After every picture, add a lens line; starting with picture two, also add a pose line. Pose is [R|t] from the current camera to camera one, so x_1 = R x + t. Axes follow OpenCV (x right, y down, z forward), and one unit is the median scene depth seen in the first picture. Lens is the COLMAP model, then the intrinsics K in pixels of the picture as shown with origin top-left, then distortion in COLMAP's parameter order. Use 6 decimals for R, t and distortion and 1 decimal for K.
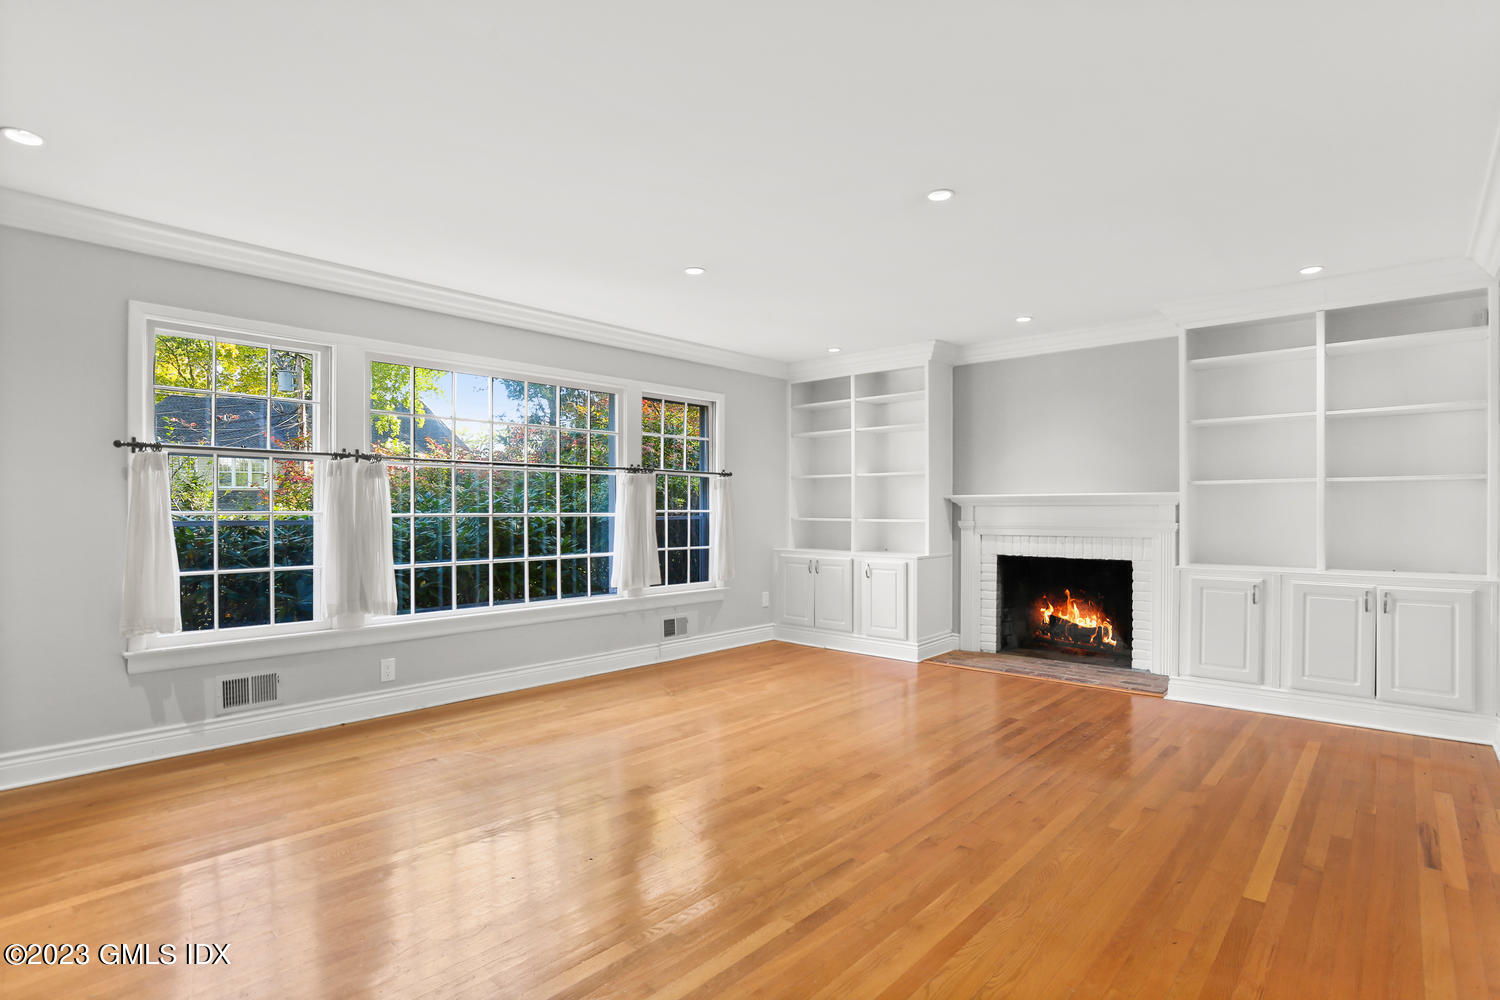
lens RADIAL K [[749.5, 0, 755.8], [0, 749.5, 499.2], [0, 0, 1]] dist [-0.057591, 0.030688]
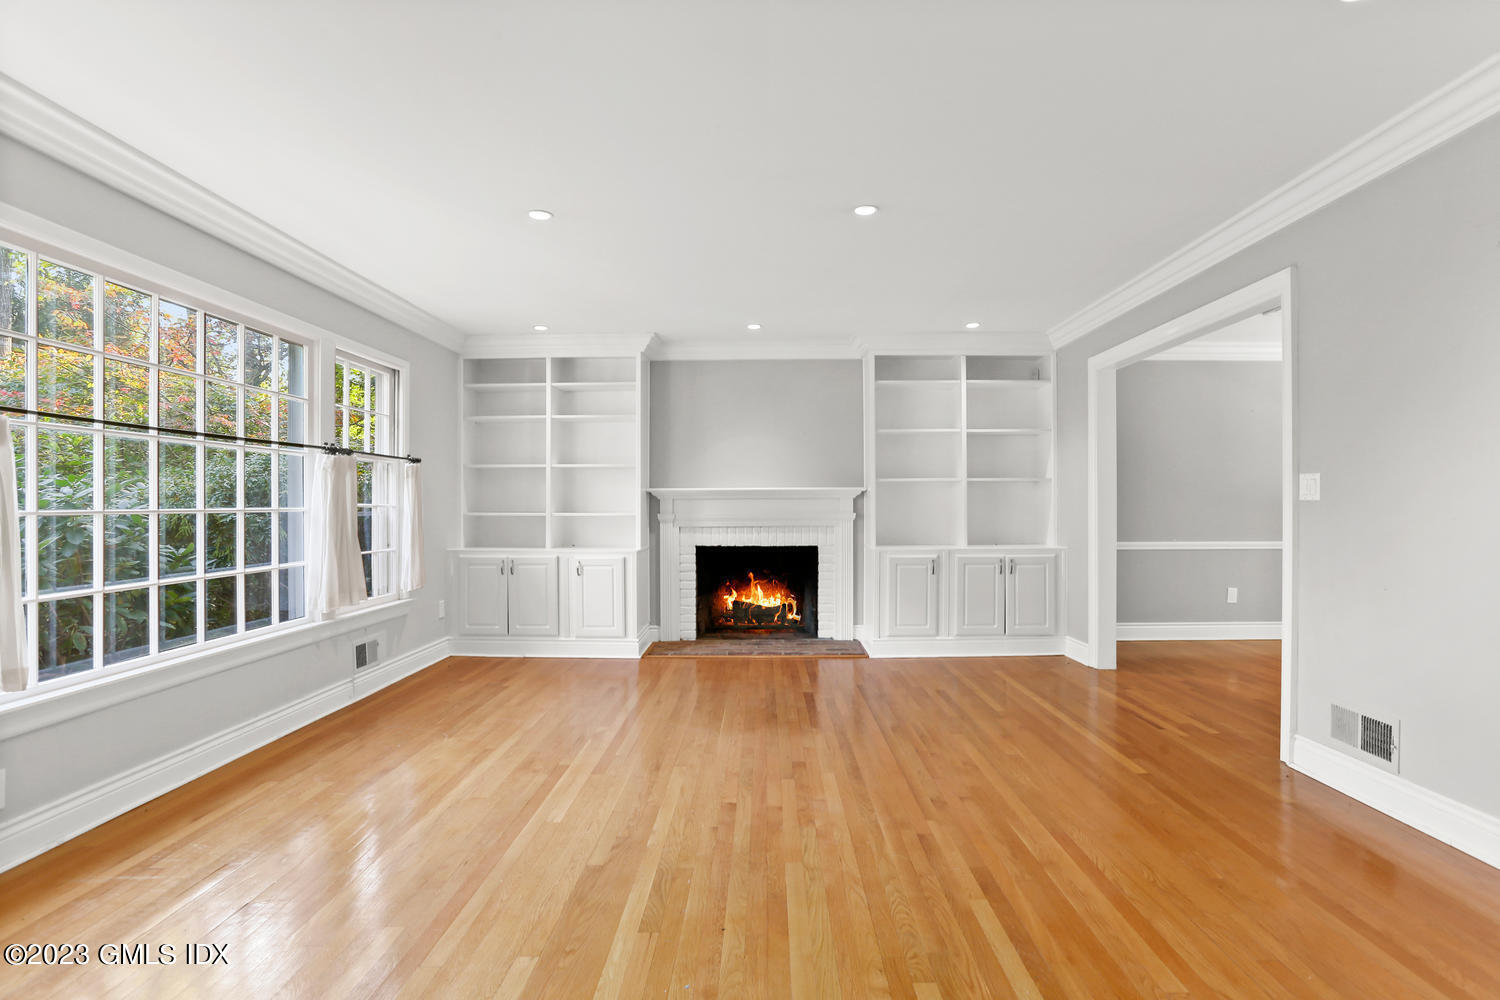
lens RADIAL K [[749.5, 0, 755.8], [0, 749.5, 499.2], [0, 0, 1]] dist [-0.057591, 0.030688]
pose [[0.753780, 0.000877, 0.657127, -0.335436], [-0.005271, 0.999975, 0.004712, 0.003976], [-0.657106, -0.007016, 0.753765, 0.167986]]
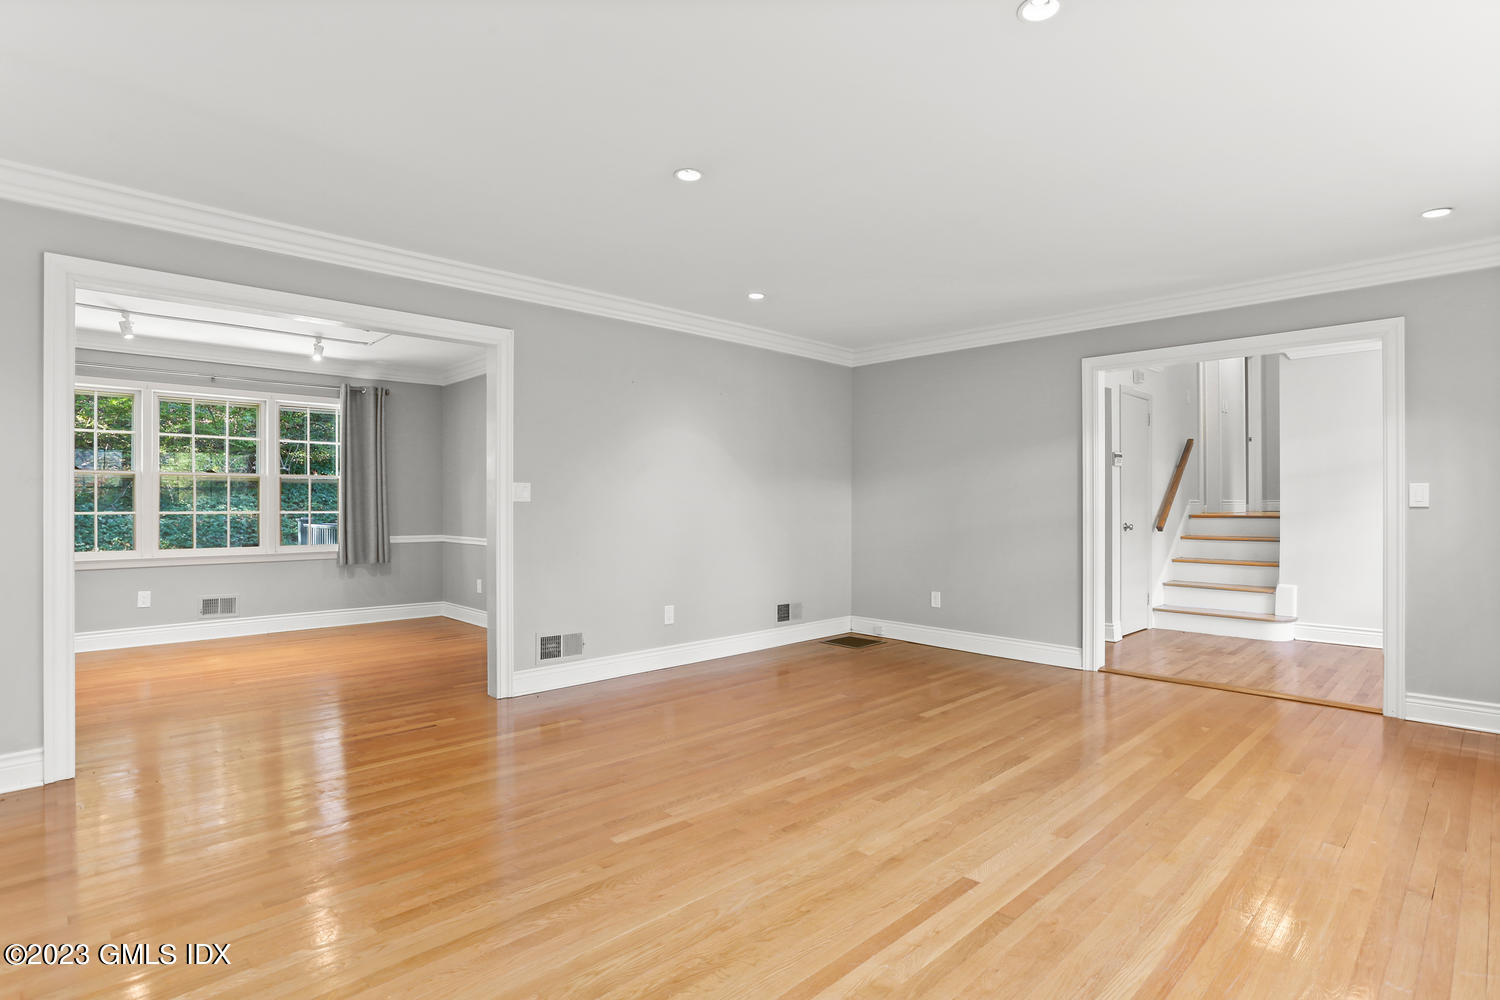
lens RADIAL K [[749.5, 0, 755.8], [0, 749.5, 499.2], [0, 0, 1]] dist [-0.057591, 0.030688]
pose [[-0.997646, 0.006237, 0.068283, 0.047020], [0.004548, 0.999680, -0.024868, 0.023861], [-0.068417, -0.024499, -0.997356, 1.122138]]
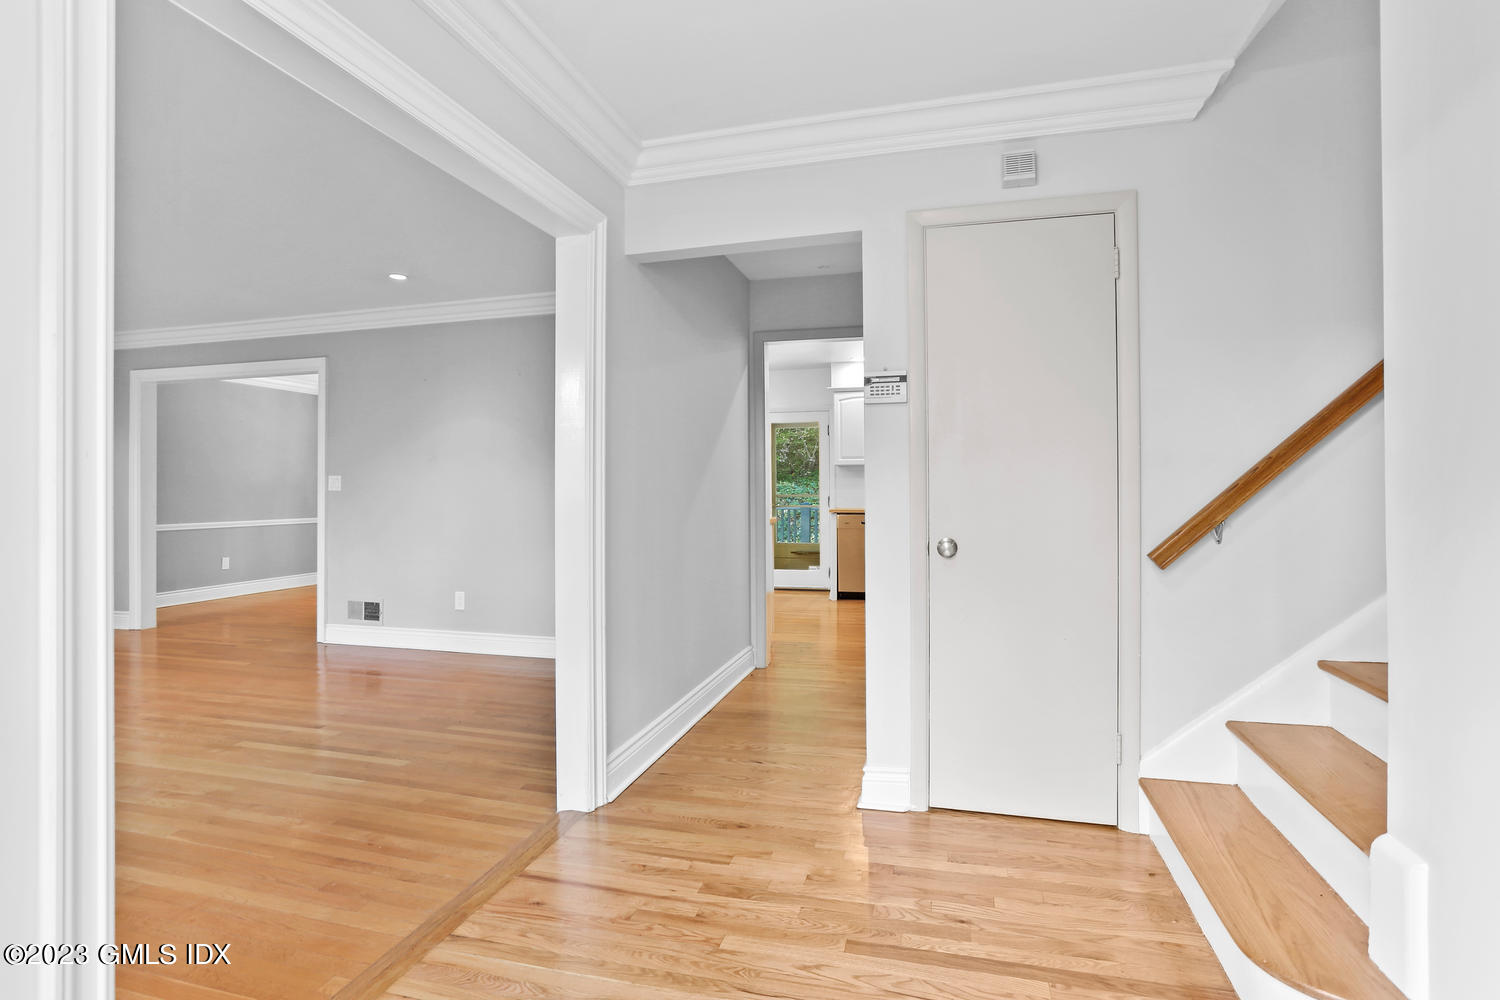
lens RADIAL K [[749.5, 0, 755.8], [0, 749.5, 499.2], [0, 0, 1]] dist [-0.057591, 0.030688]
pose [[-0.447701, -0.010522, 0.894121, -0.817639], [-0.006748, 0.999942, 0.008389, 0.004956], [-0.894158, -0.002277, -0.447746, 0.249898]]
